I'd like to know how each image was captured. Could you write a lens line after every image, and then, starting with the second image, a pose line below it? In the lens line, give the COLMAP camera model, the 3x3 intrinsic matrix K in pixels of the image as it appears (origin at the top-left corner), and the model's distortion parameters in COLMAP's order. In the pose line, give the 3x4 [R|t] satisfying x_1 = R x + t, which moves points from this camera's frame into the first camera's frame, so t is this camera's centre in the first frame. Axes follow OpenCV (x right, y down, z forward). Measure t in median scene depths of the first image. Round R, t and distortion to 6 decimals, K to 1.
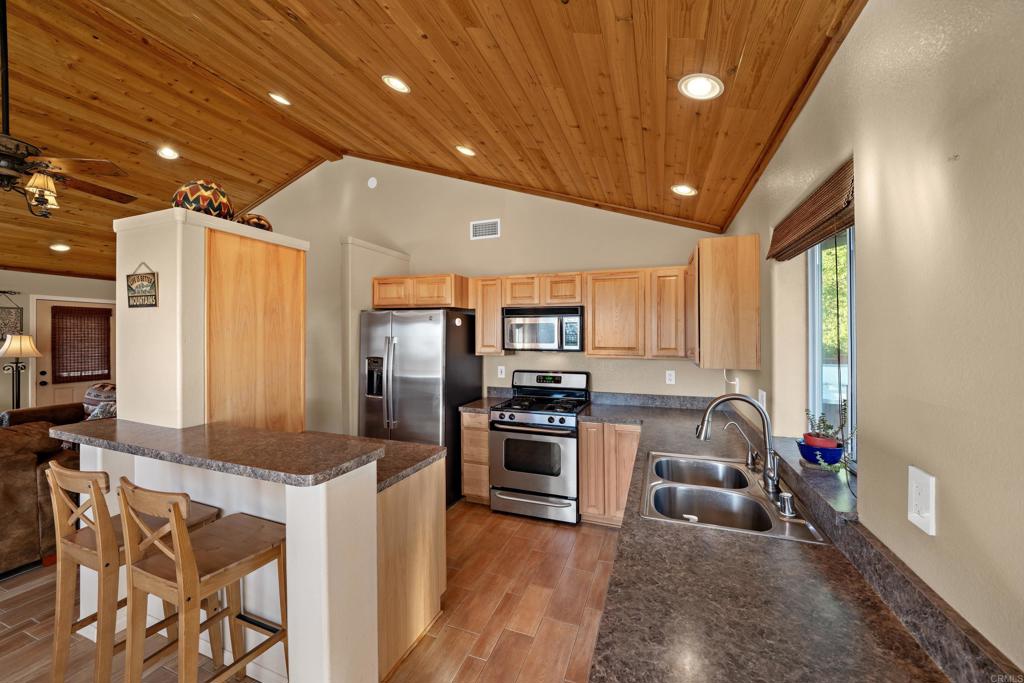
lens RADIAL K [[379.4, 0, 520.1], [0, 379.4, 334.8], [0, 0, 1]] dist [-0.004207, -0.002627]
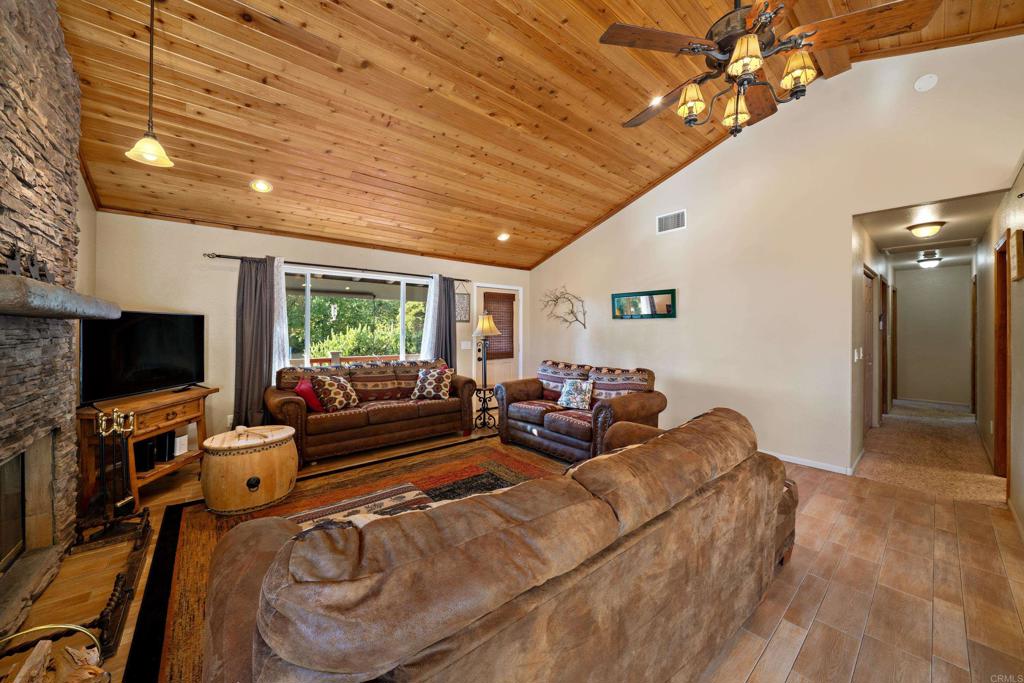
lens RADIAL K [[356.8, 0, 508.1], [0, 356.8, 332.9], [0, 0, 1]] dist [-0.021637, 0.000887]
pose [[0.866226, 0.007072, -0.499602, -1.484255], [-0.002853, 0.999954, 0.009207, 0.087059], [0.499643, -0.006550, 0.866206, 0.182945]]
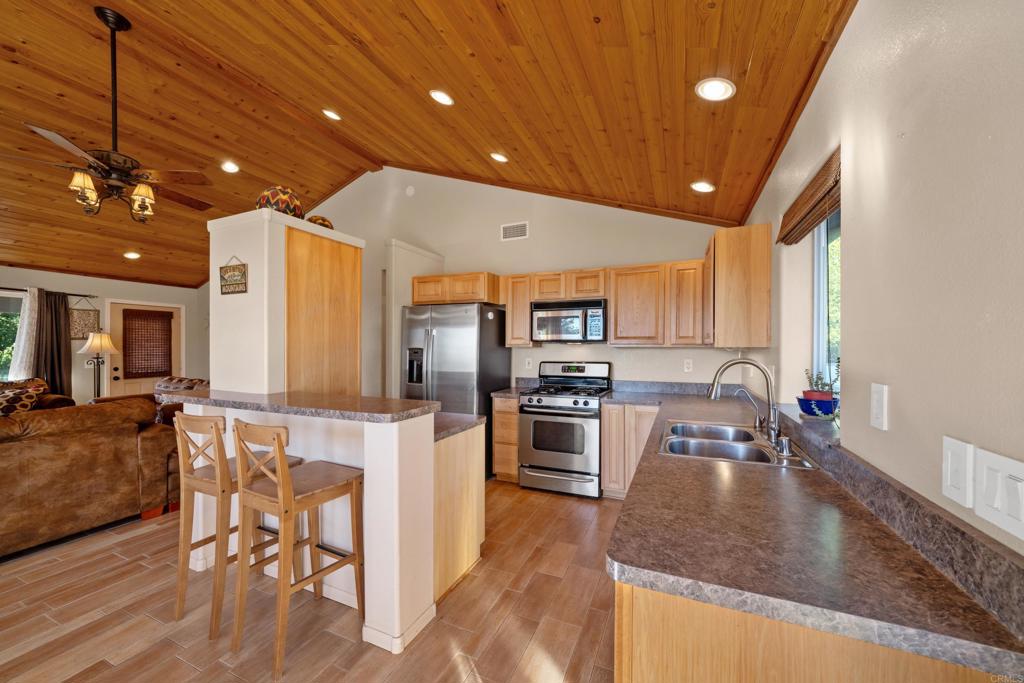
lens RADIAL K [[379.4, 0, 514.4], [0, 379.4, 355.9], [0, 0, 1]] dist [-0.004207, -0.002627]
pose [[0.997992, 0.005955, -0.063062, -0.031673], [-0.004750, 0.999804, 0.019233, 0.079808], [0.063165, -0.018894, 0.997824, -0.118031]]
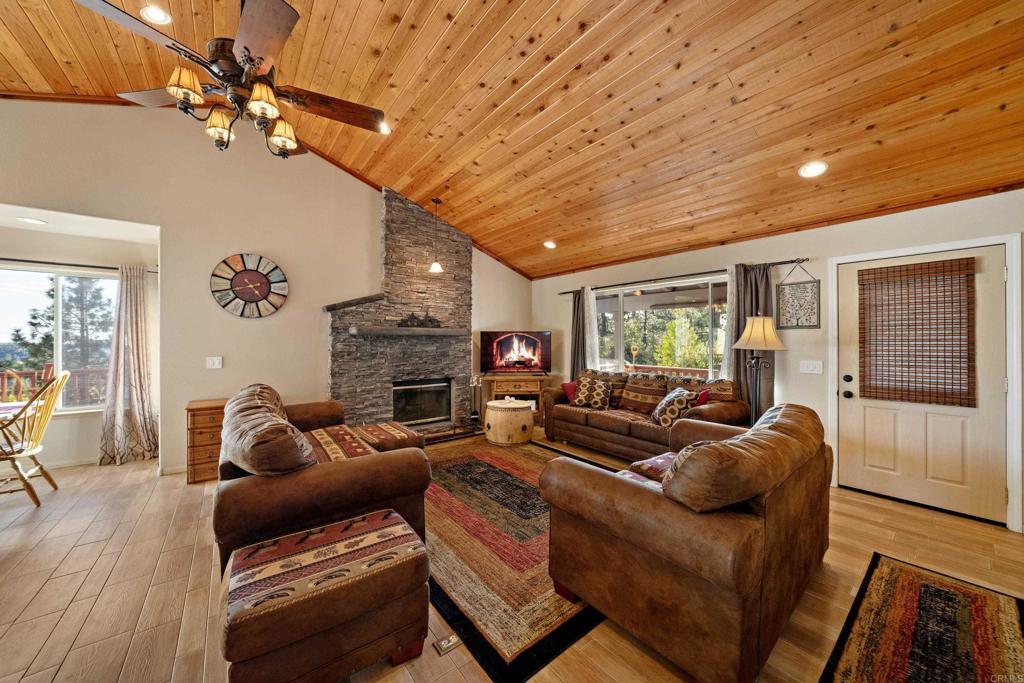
lens RADIAL K [[356.8, 0, 517.7], [0, 356.8, 339.6], [0, 0, 1]] dist [-0.021637, 0.000887]
pose [[-0.510471, 0.003686, -0.859887, -1.087596], [0.001076, 0.999993, 0.003648, 0.076502], [0.859895, 0.000937, -0.510471, 1.899586]]
